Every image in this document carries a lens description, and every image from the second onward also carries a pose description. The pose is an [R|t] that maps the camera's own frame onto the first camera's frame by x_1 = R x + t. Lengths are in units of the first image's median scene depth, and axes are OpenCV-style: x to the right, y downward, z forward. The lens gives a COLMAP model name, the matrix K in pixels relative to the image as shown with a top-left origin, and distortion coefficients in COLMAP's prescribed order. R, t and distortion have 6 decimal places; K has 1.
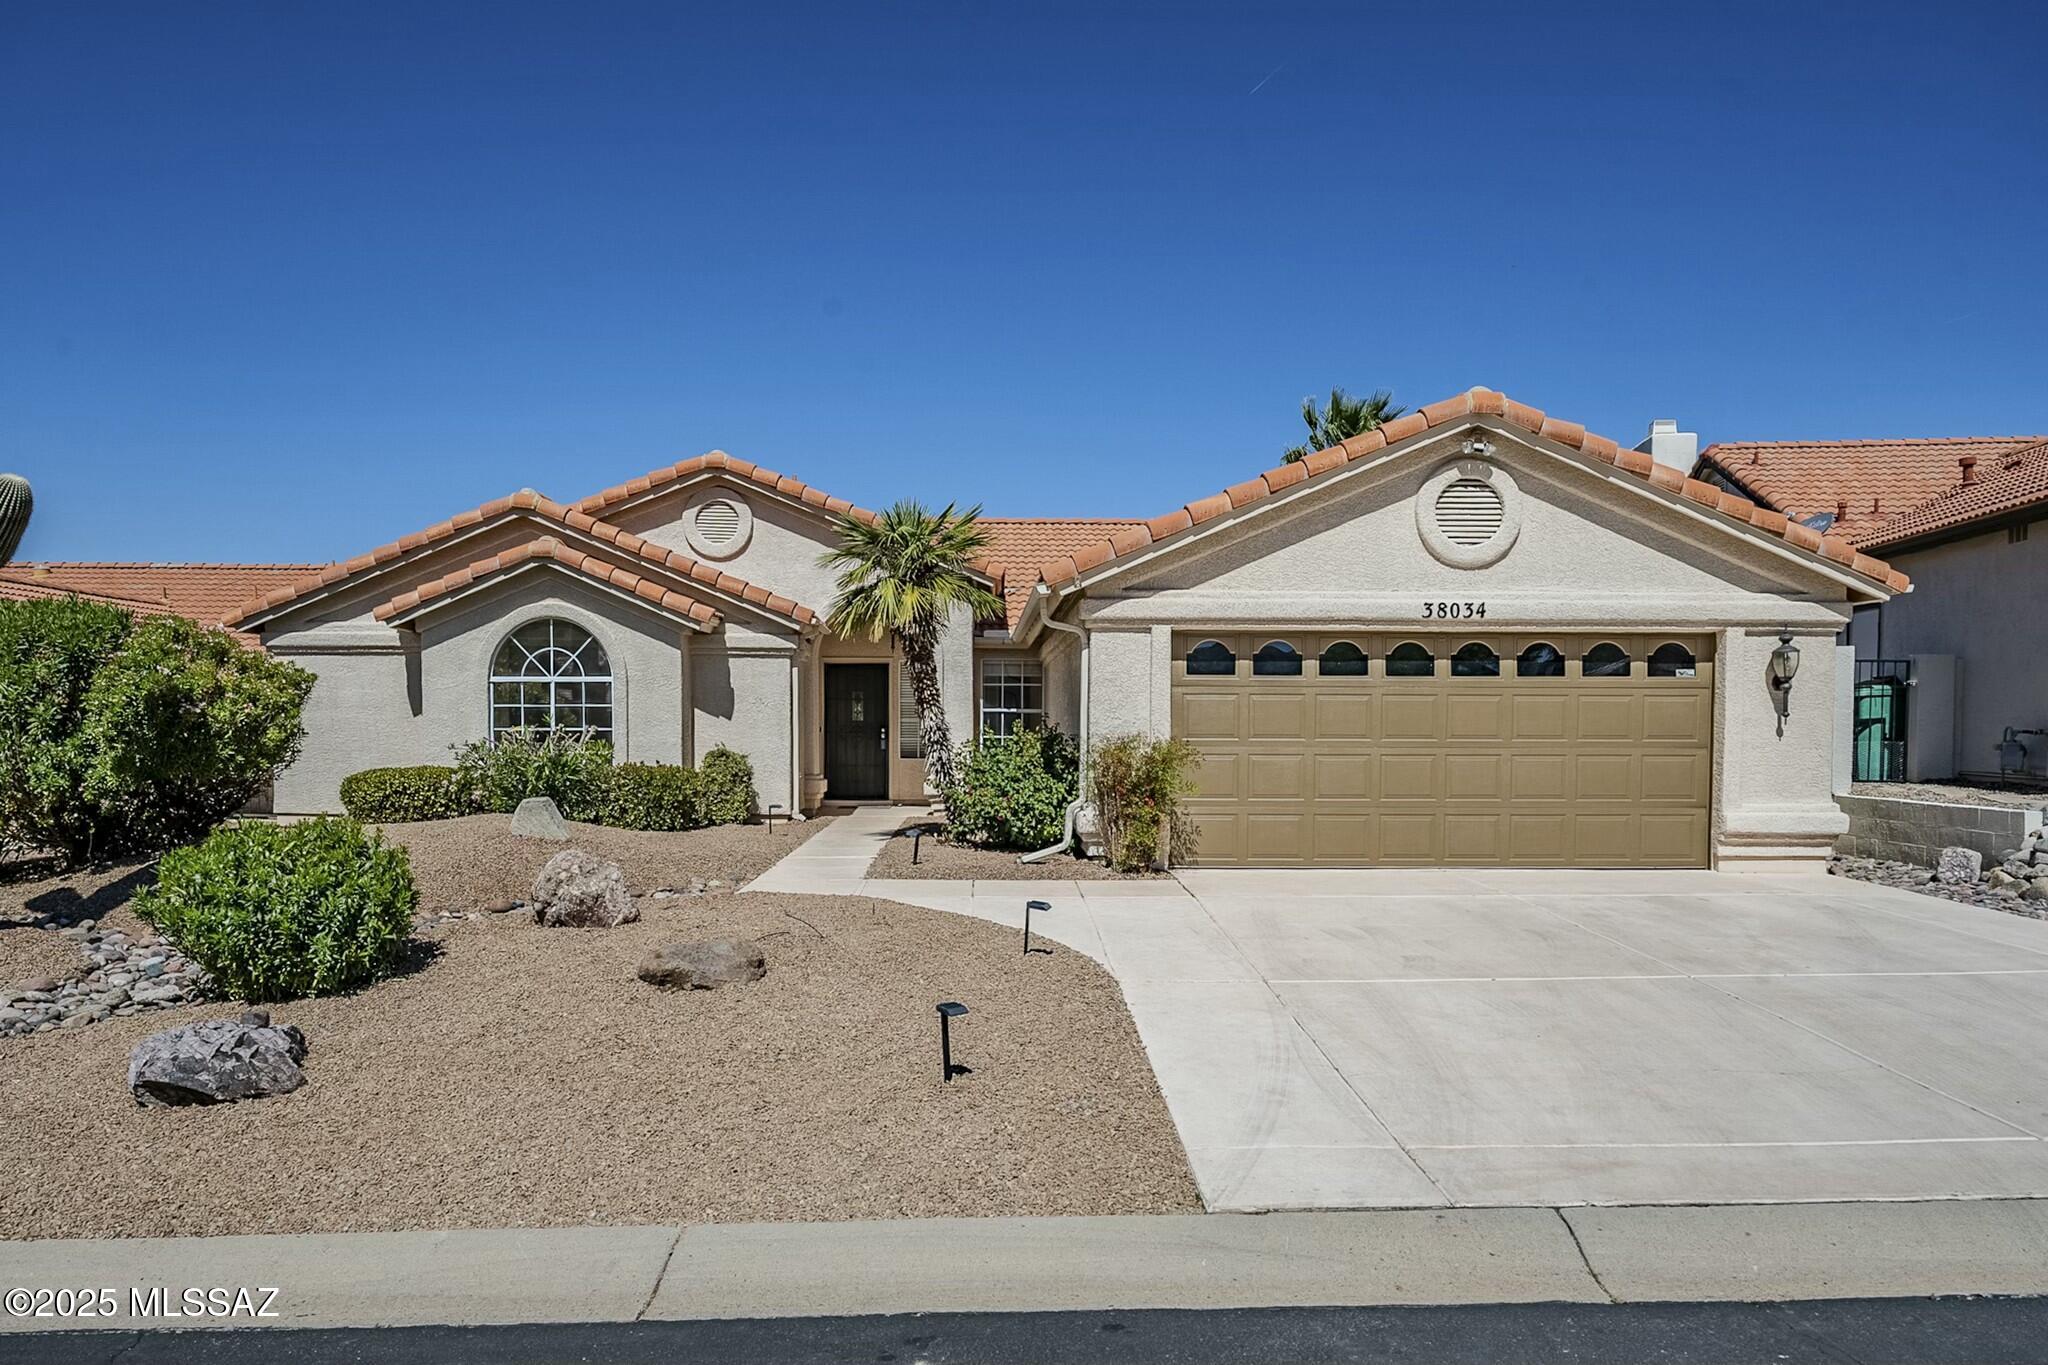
lens RADIAL K [[1391.0, 0, 1024.0], [0, 1391.0, 763.9], [0, 0, 1]] dist [-0.004079, -0.000270]
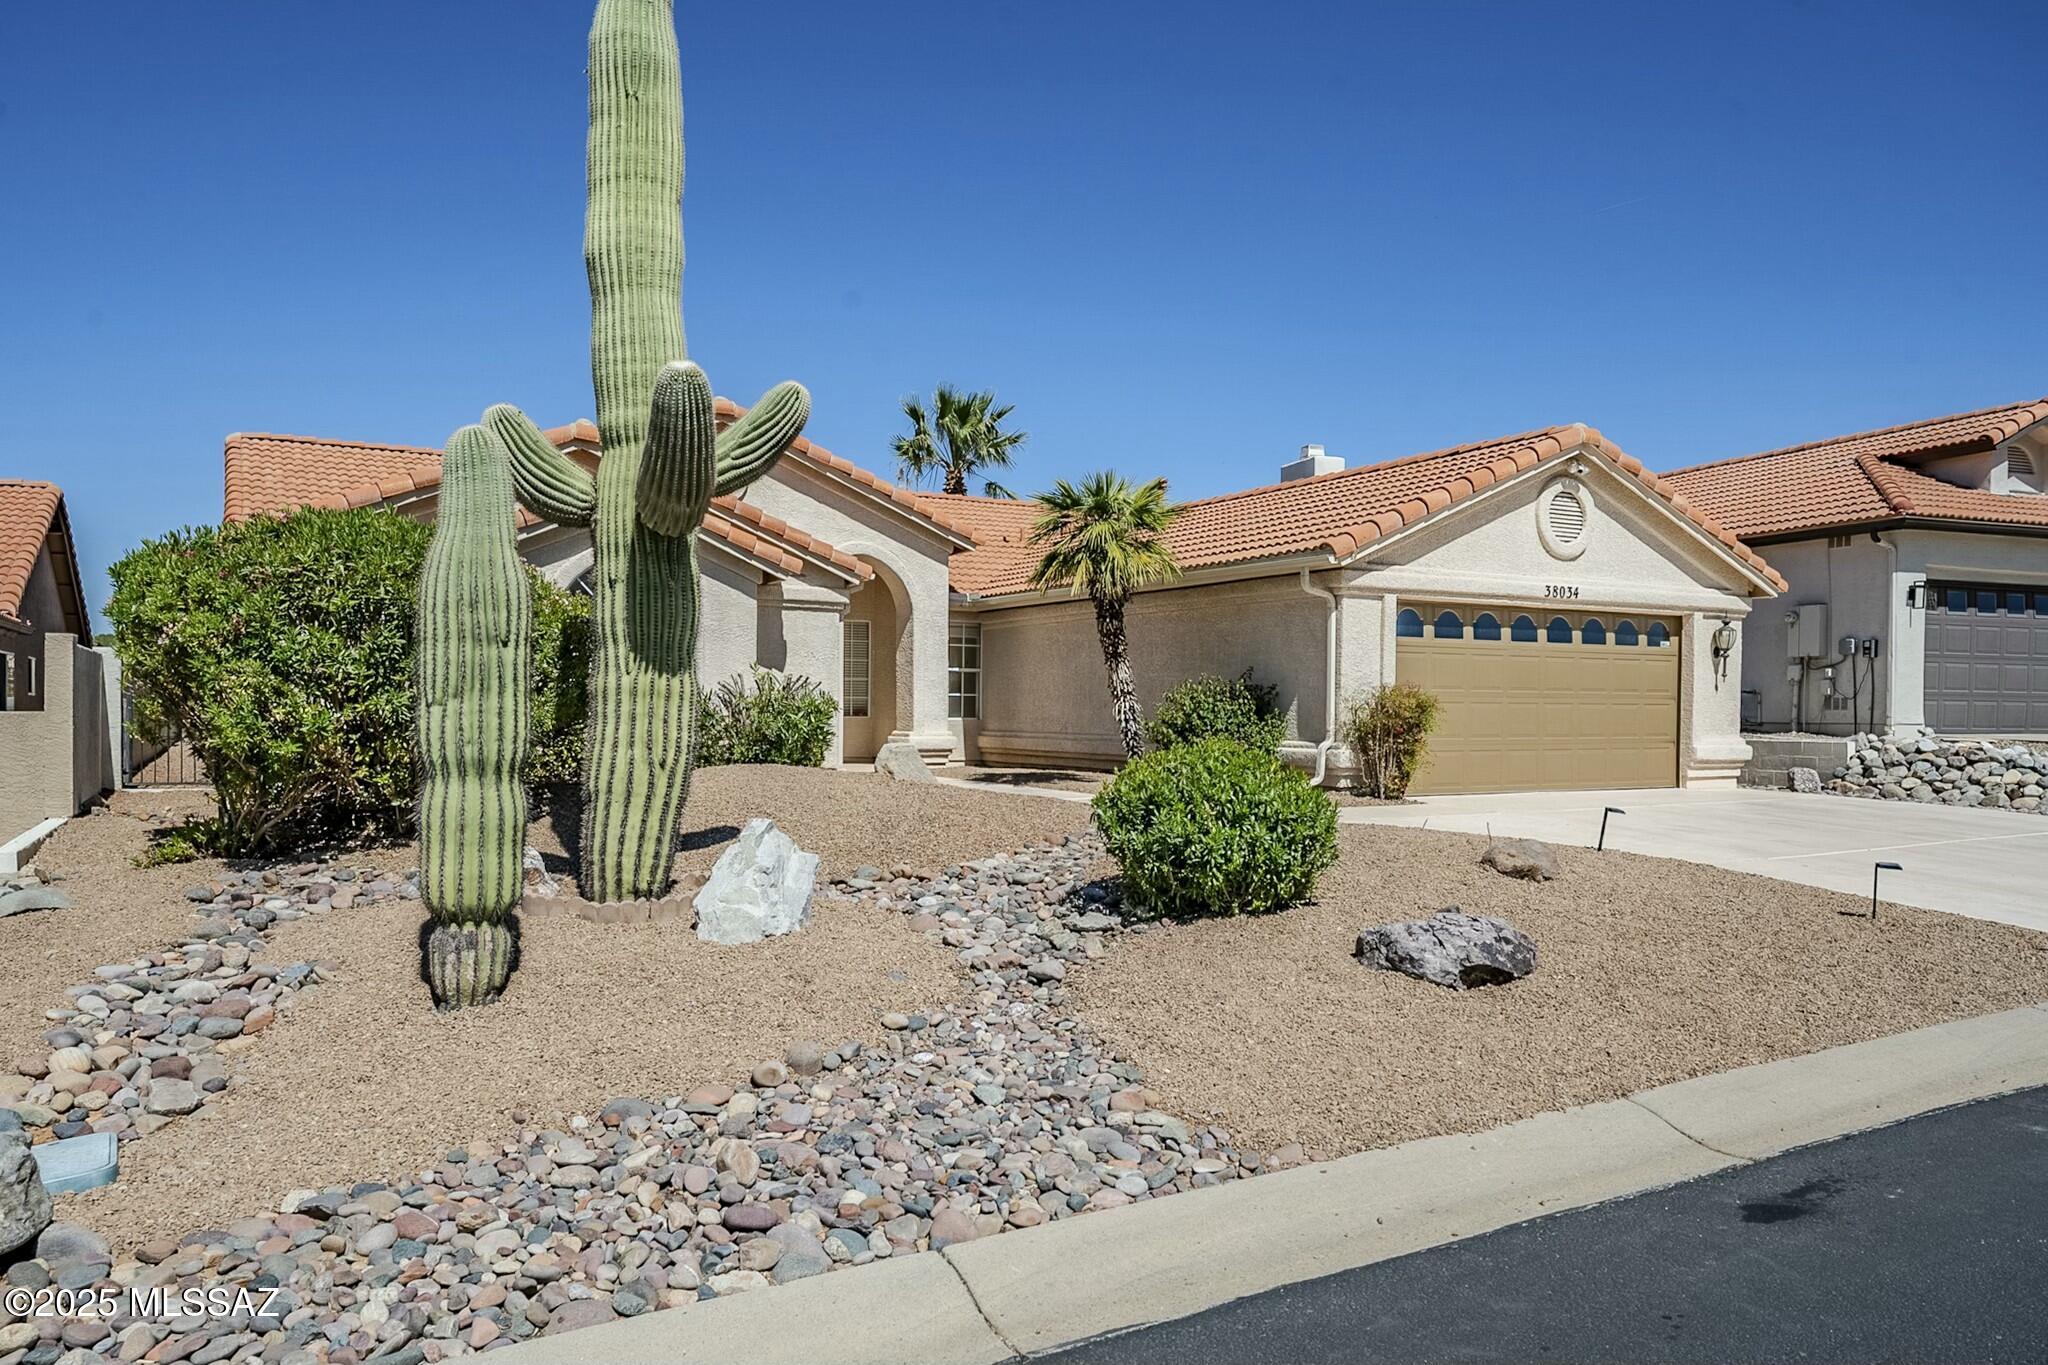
lens RADIAL K [[1375.7, 0, 1024.0], [0, 1375.7, 682.5], [0, 0, 1]] dist [0.000746, 0.000267]
pose [[0.889314, 0.010377, 0.457179, -0.718358], [0.008419, 0.999202, -0.039056, 0.020417], [-0.457219, 0.038582, 0.888517, 0.086849]]
